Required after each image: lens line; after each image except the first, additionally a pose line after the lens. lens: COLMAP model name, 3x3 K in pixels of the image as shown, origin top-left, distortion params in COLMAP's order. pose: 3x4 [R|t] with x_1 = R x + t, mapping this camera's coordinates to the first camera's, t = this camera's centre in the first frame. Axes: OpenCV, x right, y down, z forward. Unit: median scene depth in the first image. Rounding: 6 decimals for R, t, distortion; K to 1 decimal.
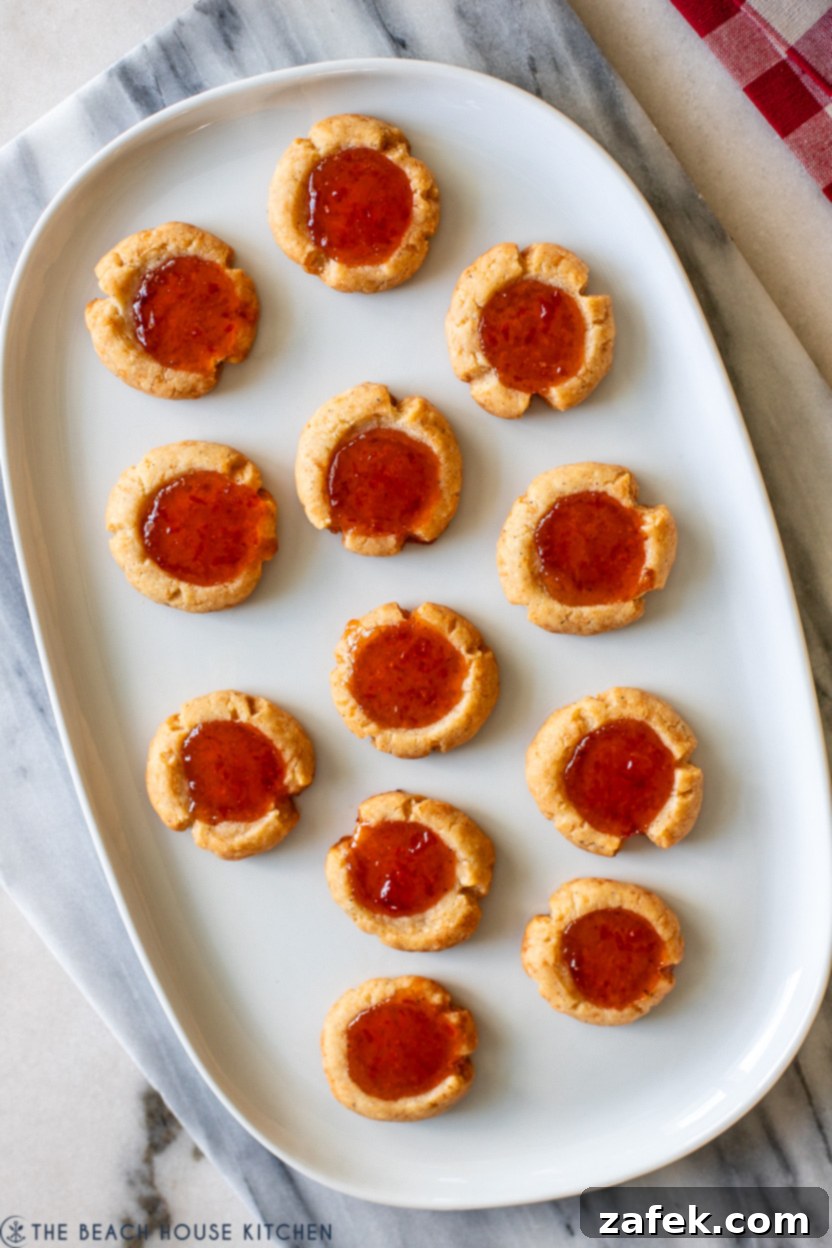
lens RADIAL K [[1912.4, 0, 410.3], [0, 1912.4, 628.0], [0, 0, 1]] dist [-0.164953, 0.000000]
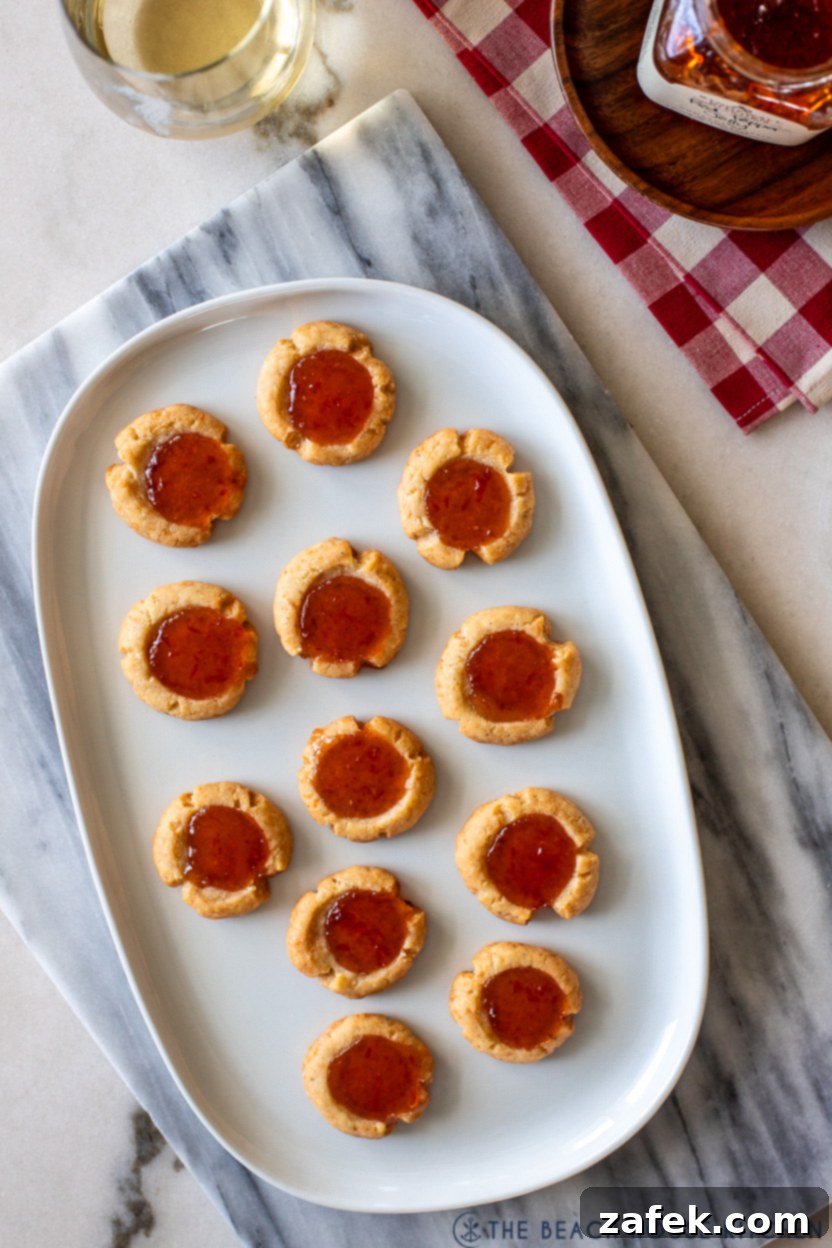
lens RADIAL K [[1912.1, 0, 416.3], [0, 1912.1, 621.9], [0, 0, 1]] dist [-0.163891, 0.000000]
pose [[0.999290, 0.021578, 0.030889, -0.006094], [-0.020647, 0.999332, -0.030153, -0.037919], [-0.031519, 0.029494, 0.999068, -0.236500]]
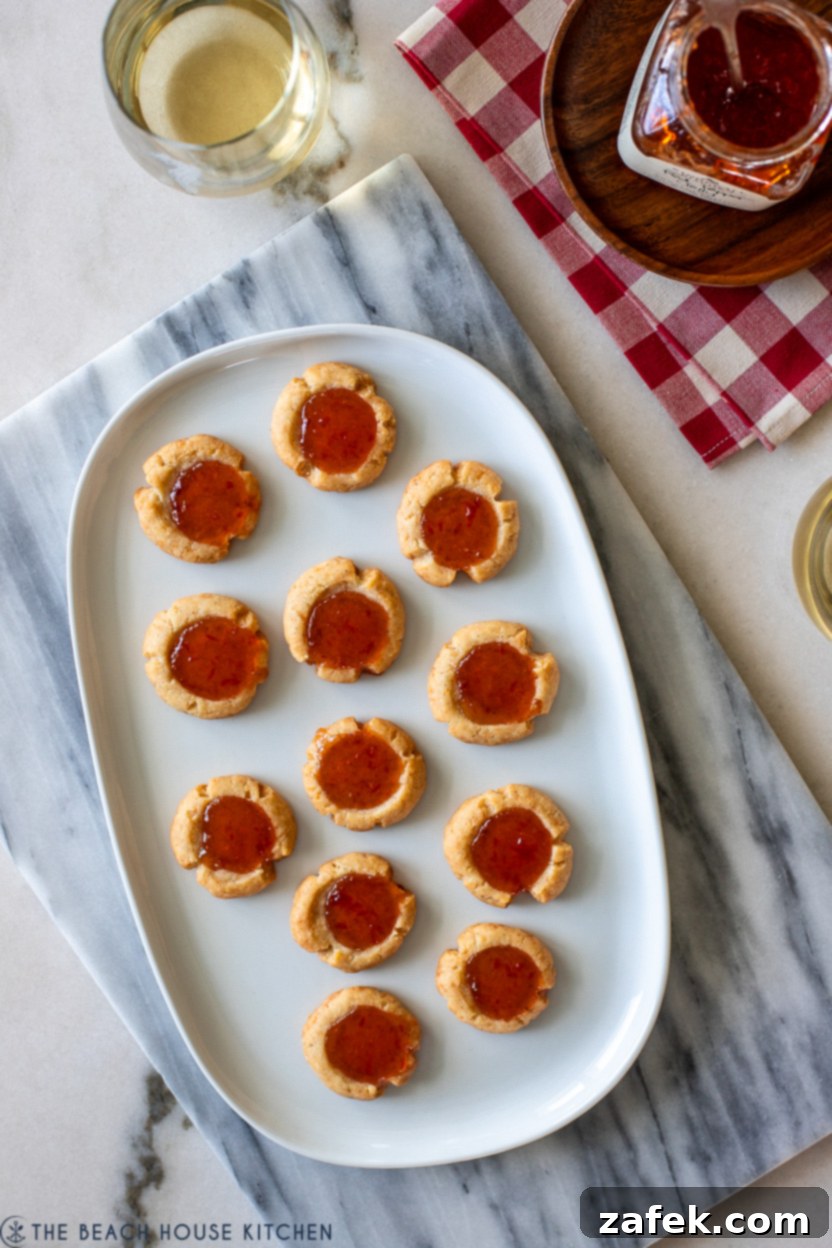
lens RADIAL K [[1912.4, 0, 419.1], [0, 1912.4, 621.7], [0, 0, 1]] dist [-0.164953, 0.000000]
pose [[0.998421, 0.036768, 0.042477, -0.021207], [-0.035284, 0.998758, -0.035192, -0.035434], [-0.043718, 0.033638, 0.998477, -0.375984]]
